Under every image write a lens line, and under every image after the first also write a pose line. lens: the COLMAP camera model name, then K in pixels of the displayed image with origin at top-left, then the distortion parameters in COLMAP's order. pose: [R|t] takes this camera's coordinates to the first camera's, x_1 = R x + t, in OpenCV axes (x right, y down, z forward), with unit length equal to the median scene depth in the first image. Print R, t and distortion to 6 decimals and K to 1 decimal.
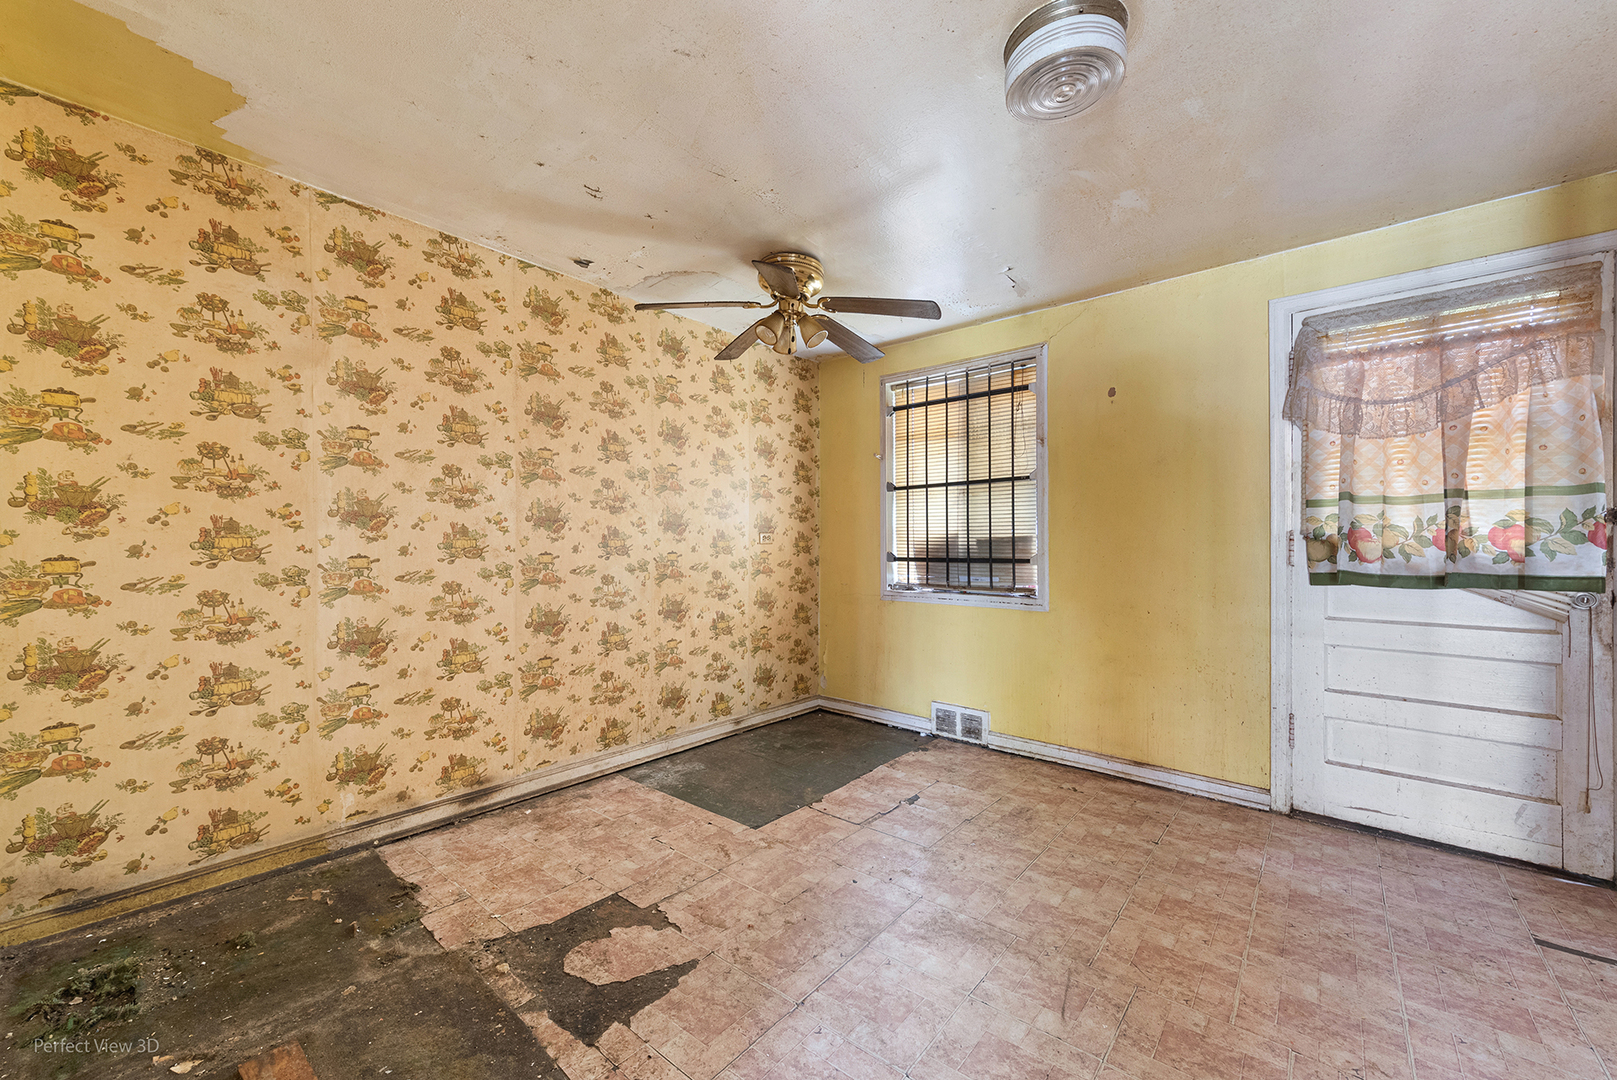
lens RADIAL K [[632.8, 0, 805.9], [0, 632.8, 541.6], [0, 0, 1]] dist [0.000327, 0.000026]
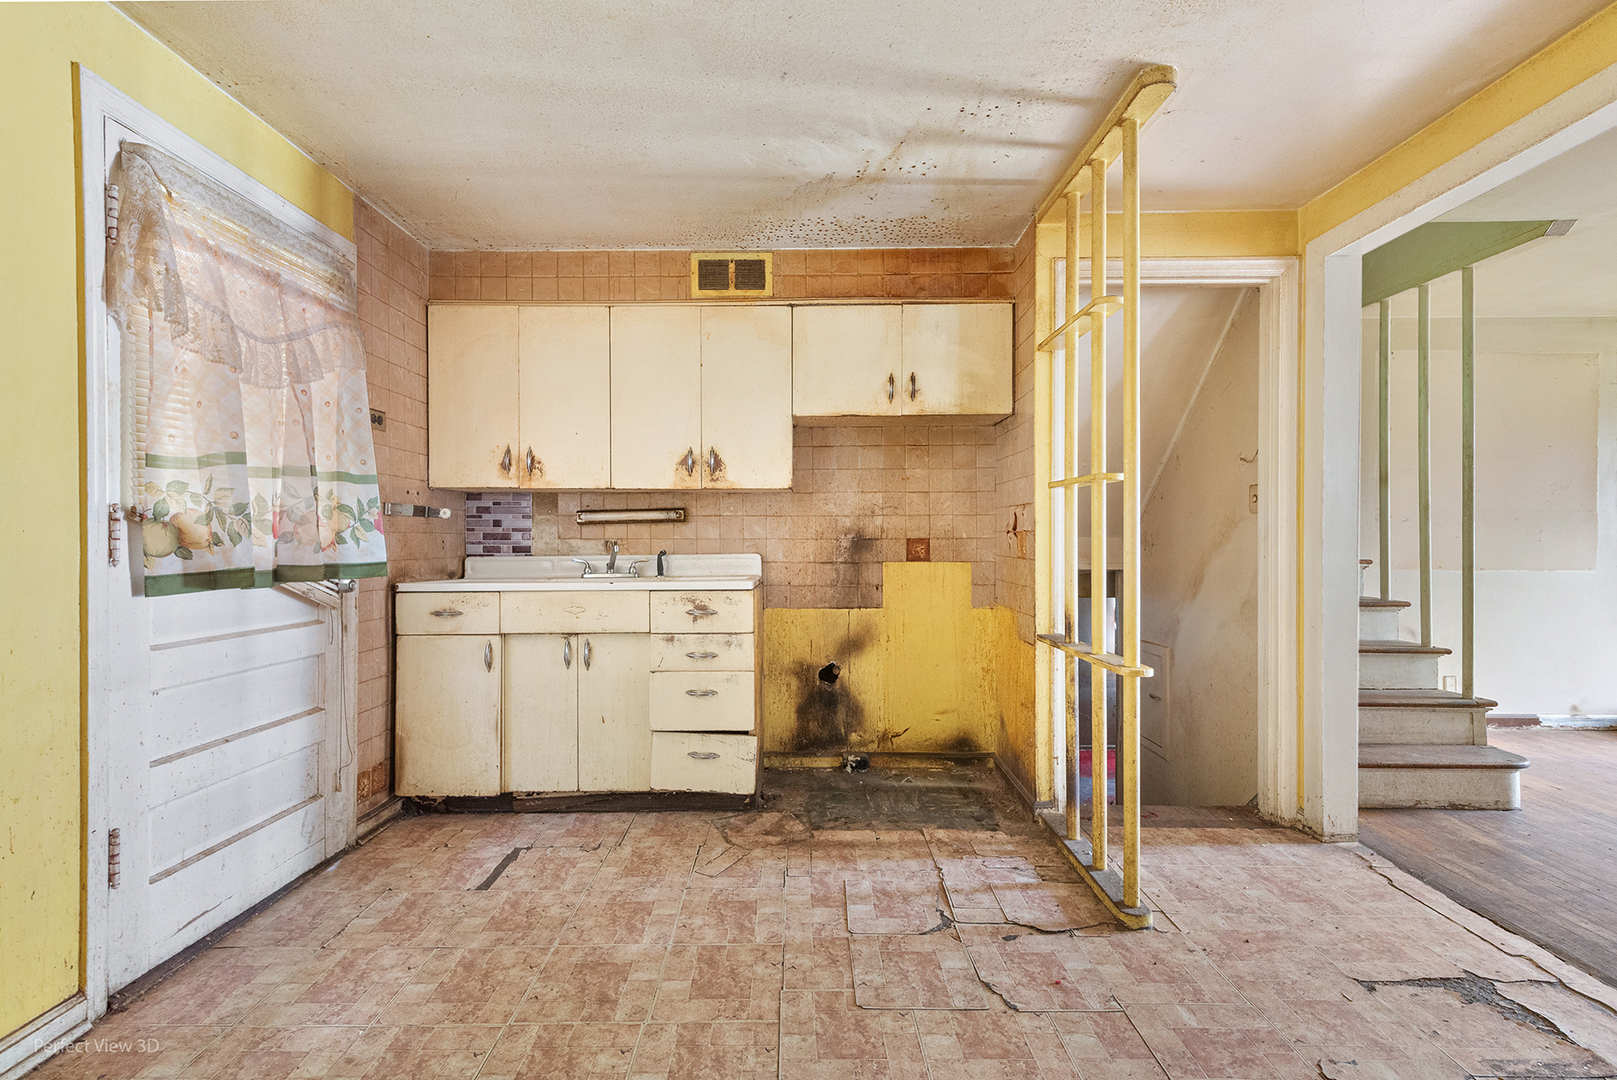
lens RADIAL K [[714.1, 0, 800.2], [0, 714.1, 543.7], [0, 0, 1]] dist [0.000874, 0.000135]
pose [[-0.631977, -0.004190, 0.774976, -0.121287], [-0.004735, 0.999988, 0.001545, 0.016075], [-0.774973, -0.002693, -0.631989, 1.017190]]
